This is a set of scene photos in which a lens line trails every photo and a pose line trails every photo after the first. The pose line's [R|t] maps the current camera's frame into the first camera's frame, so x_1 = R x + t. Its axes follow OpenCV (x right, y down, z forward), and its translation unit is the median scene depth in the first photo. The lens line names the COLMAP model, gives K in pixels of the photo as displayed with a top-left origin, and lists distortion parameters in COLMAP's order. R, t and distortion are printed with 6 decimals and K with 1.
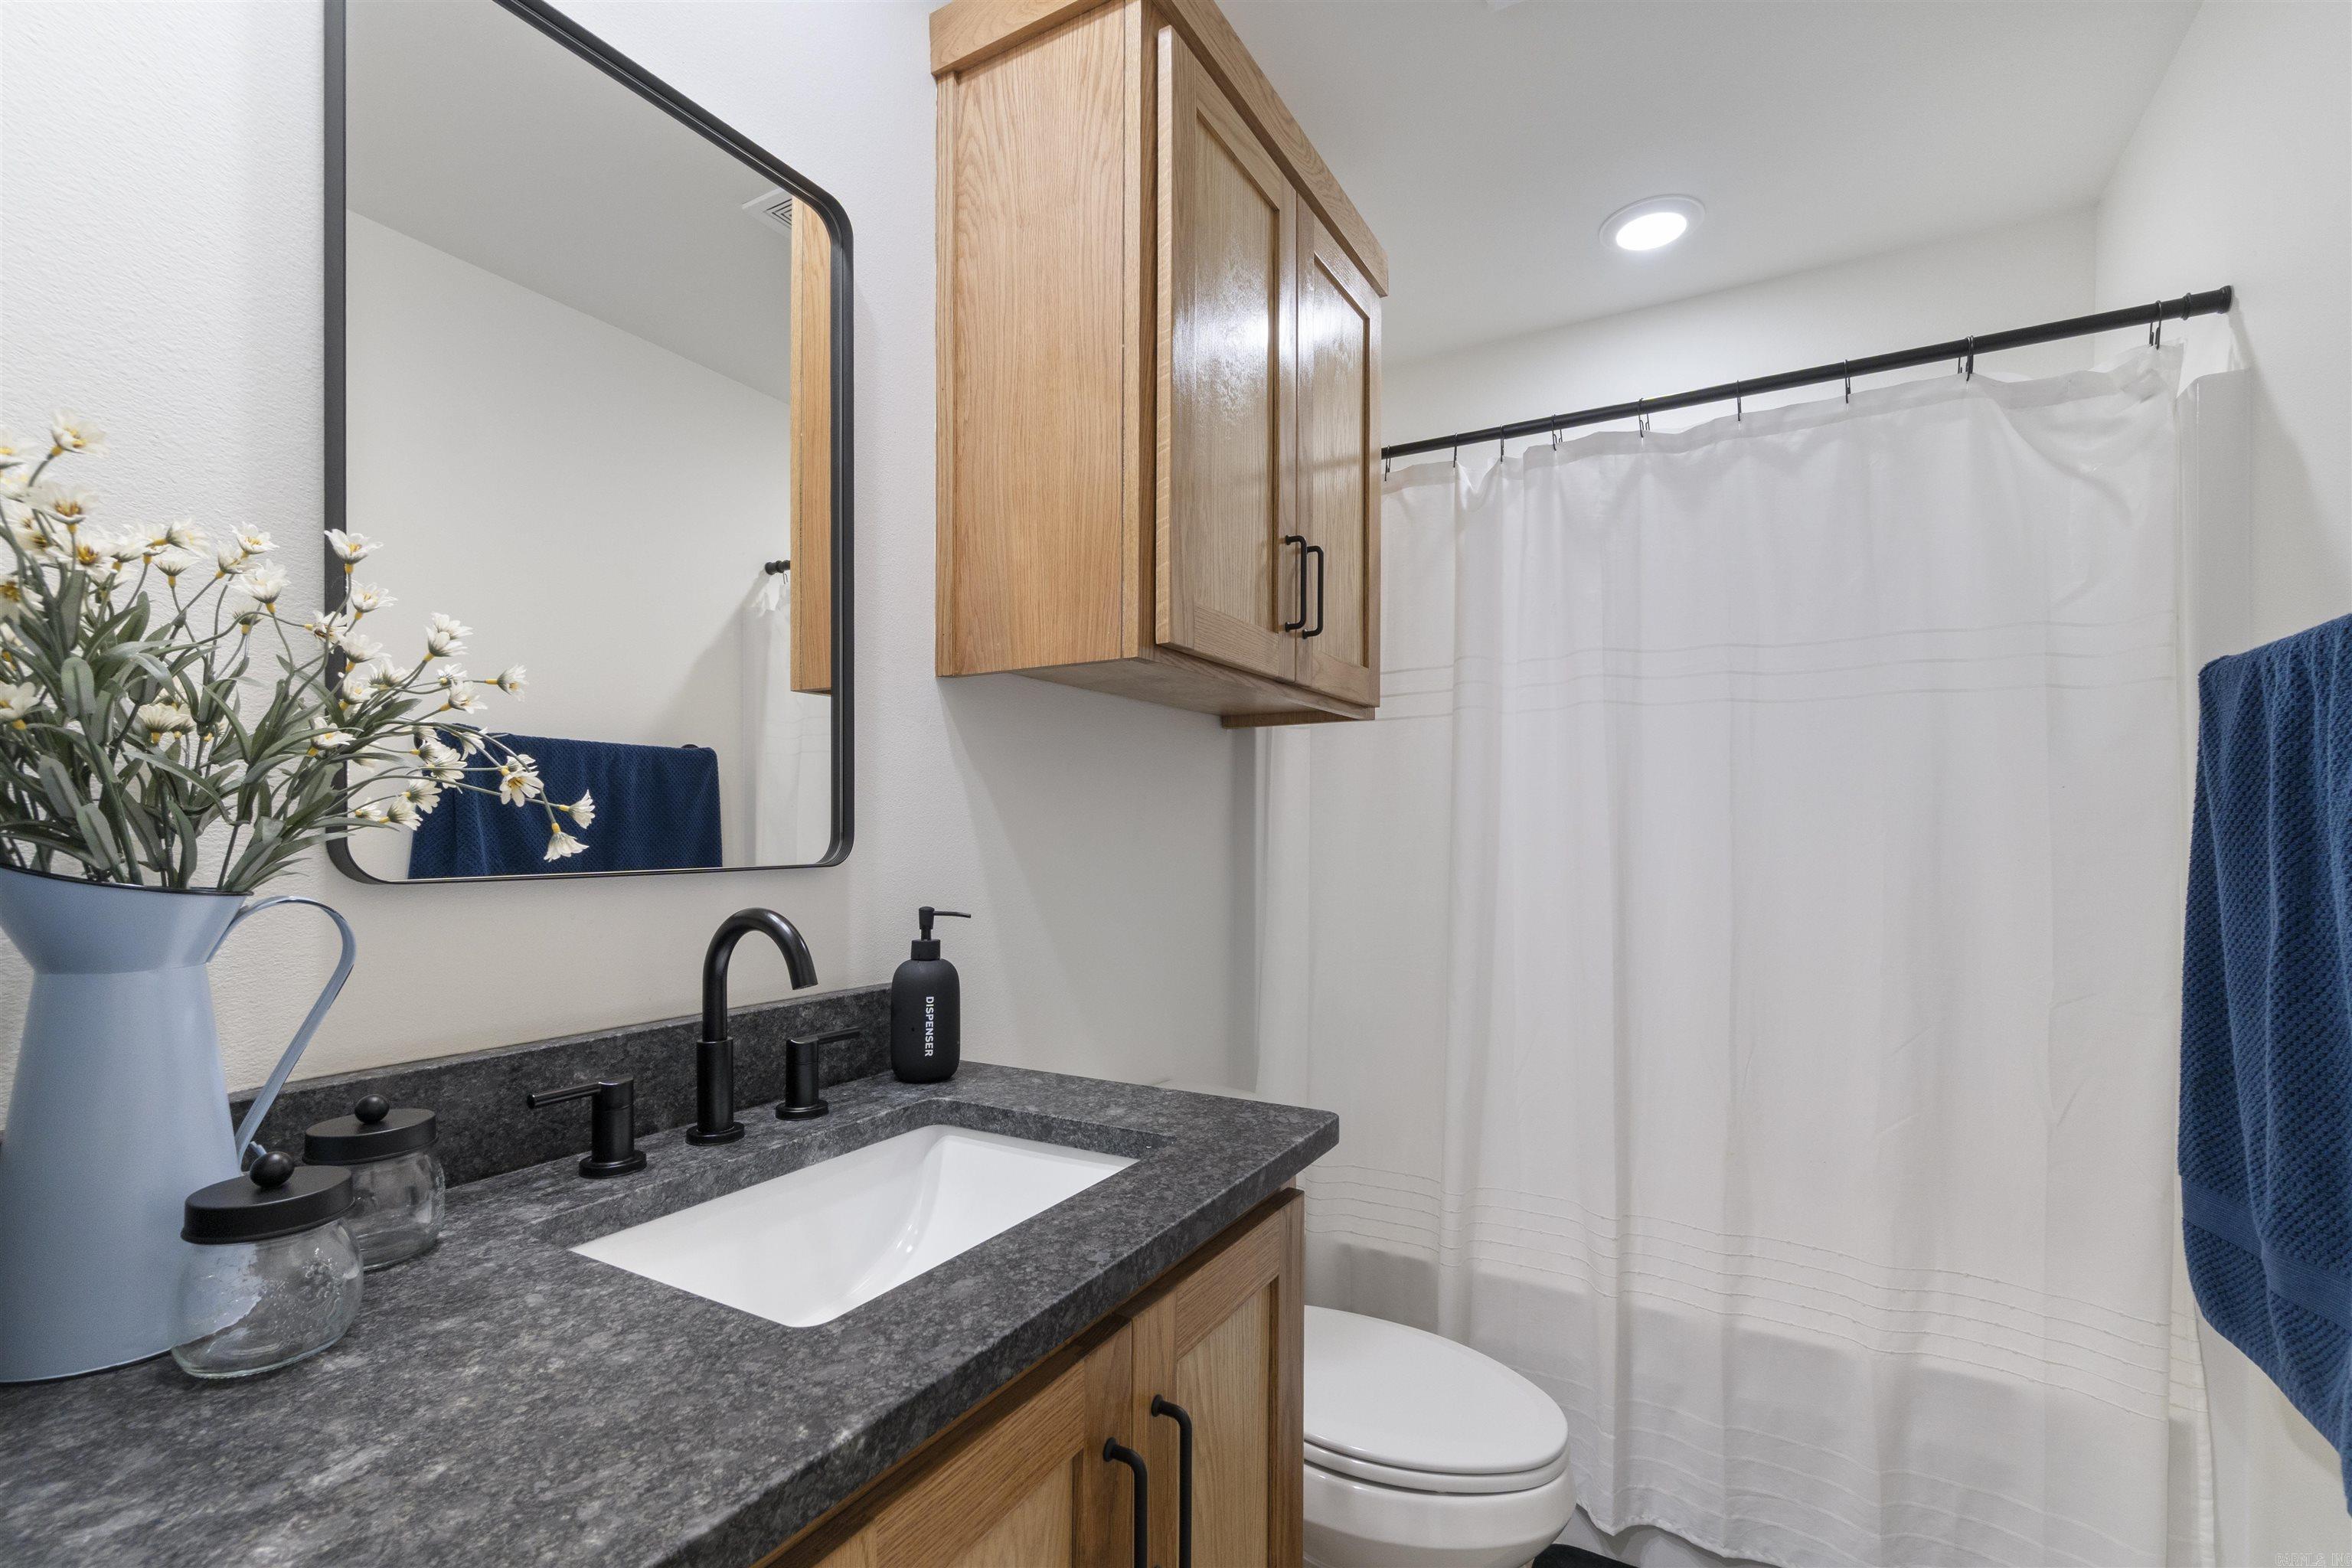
lens RADIAL K [[1020.6, 0, 1174.5], [0, 1020.6, 800.3], [0, 0, 1]] dist [-0.007335, 0.001848]
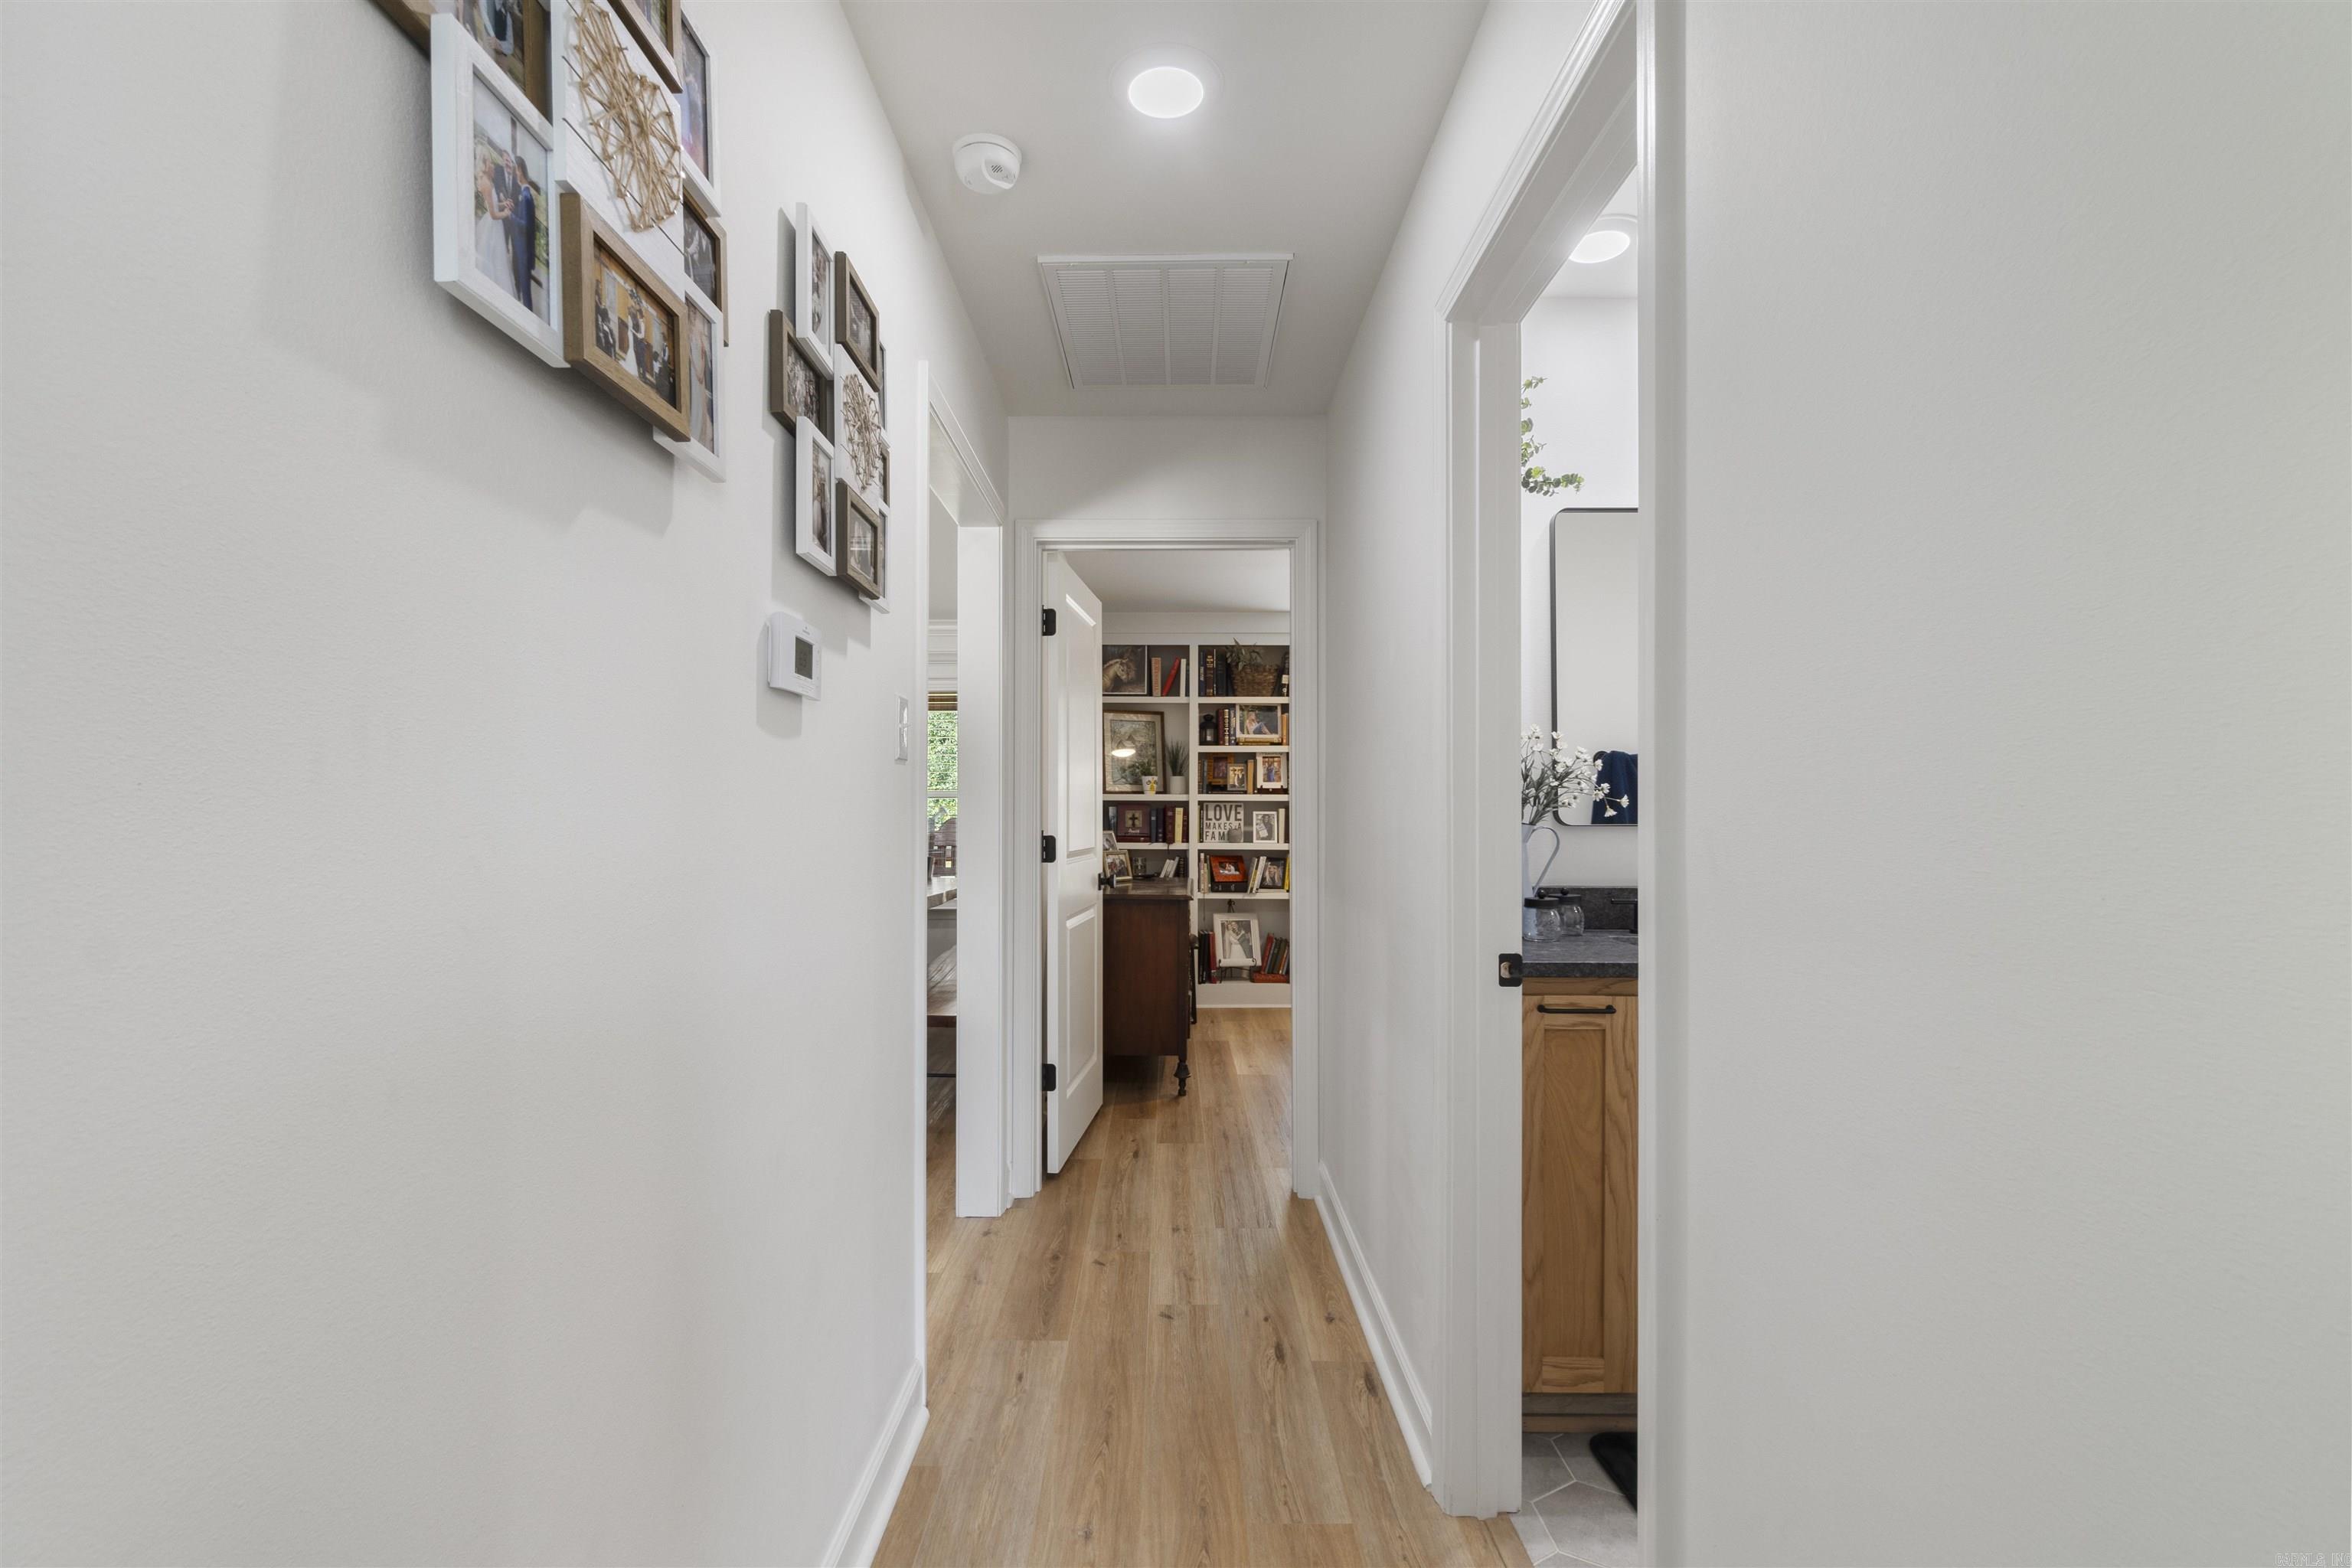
lens RADIAL K [[1020.6, 0, 1171.9], [0, 1020.6, 782.4], [0, 0, 1]] dist [-0.007335, 0.001848]
pose [[0.493865, 0.001475, -0.869537, 1.635285], [0.014909, 0.999837, 0.010164, -0.119208], [0.869411, -0.017984, 0.493763, -1.950357]]
